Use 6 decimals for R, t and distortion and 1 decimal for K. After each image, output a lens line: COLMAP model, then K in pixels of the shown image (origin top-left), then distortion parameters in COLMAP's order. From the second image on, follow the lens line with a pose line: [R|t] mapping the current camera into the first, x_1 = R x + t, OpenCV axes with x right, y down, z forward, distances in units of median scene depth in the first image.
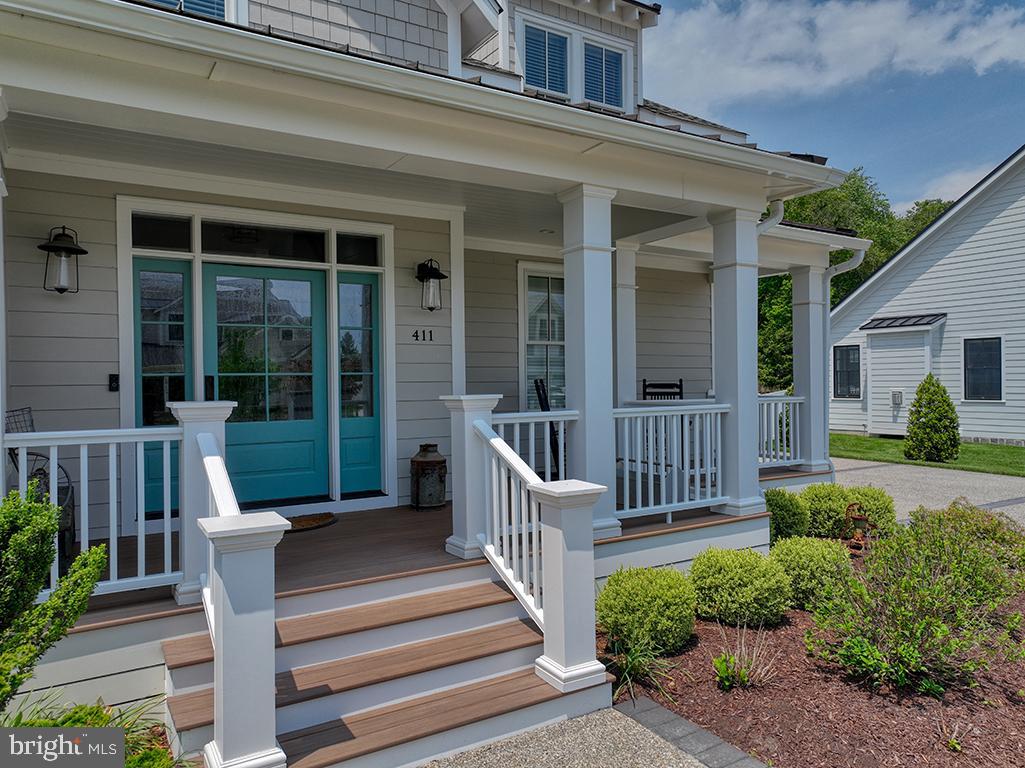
lens RADIAL K [[720.6, 0, 512.5], [0, 720.6, 384.0], [0, 0, 1]] dist [-0.010526, 0.024263]
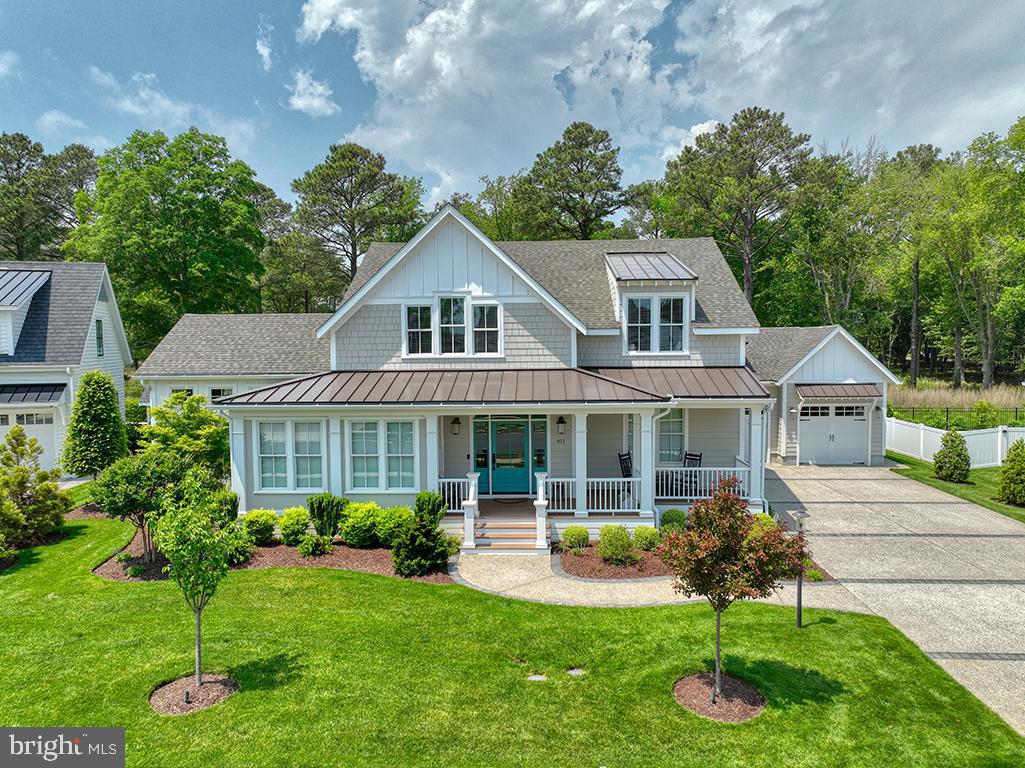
lens RADIAL K [[720.6, 0, 512.5], [0, 720.6, 384.0], [0, 0, 1]] dist [-0.010526, 0.024263]
pose [[0.829337, 0.036926, -0.557527, 1.541040], [-0.001952, 0.997999, 0.063197, -0.558915], [0.558746, -0.051323, 0.827750, -1.753103]]
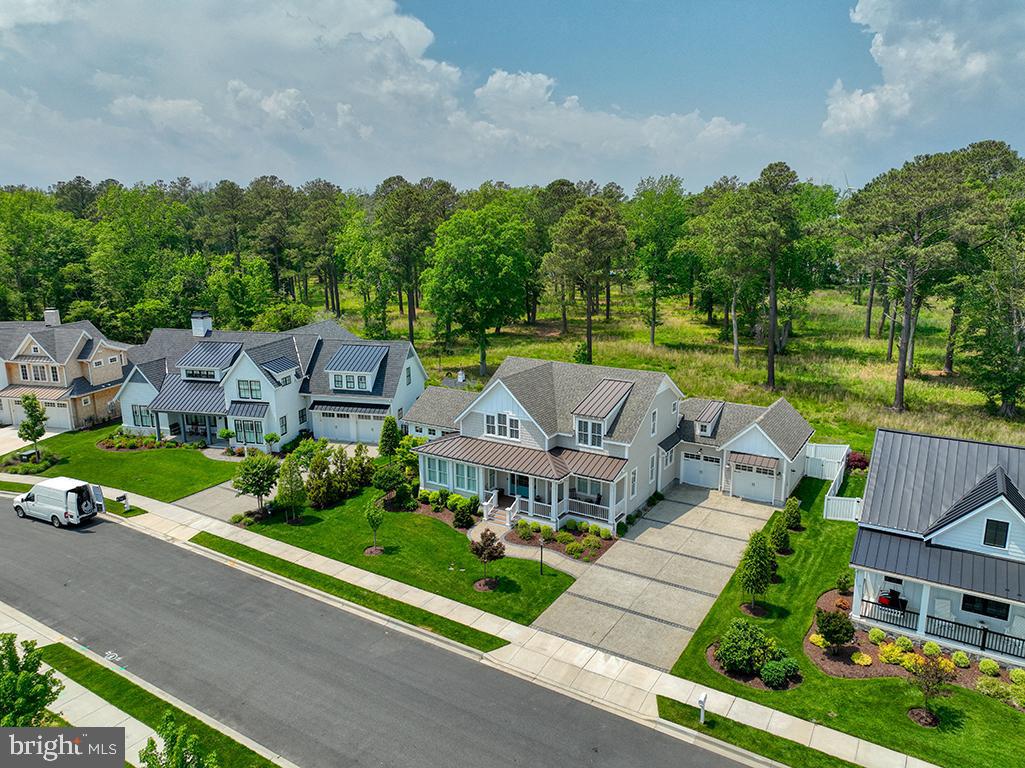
lens RADIAL K [[720.6, 0, 512.5], [0, 720.6, 384.0], [0, 0, 1]] dist [-0.010526, 0.024263]
pose [[0.439079, 0.209759, -0.873619, 6.372876], [0.000795, 0.972273, 0.233846, -2.936643], [0.898448, -0.103372, 0.426738, -2.377712]]
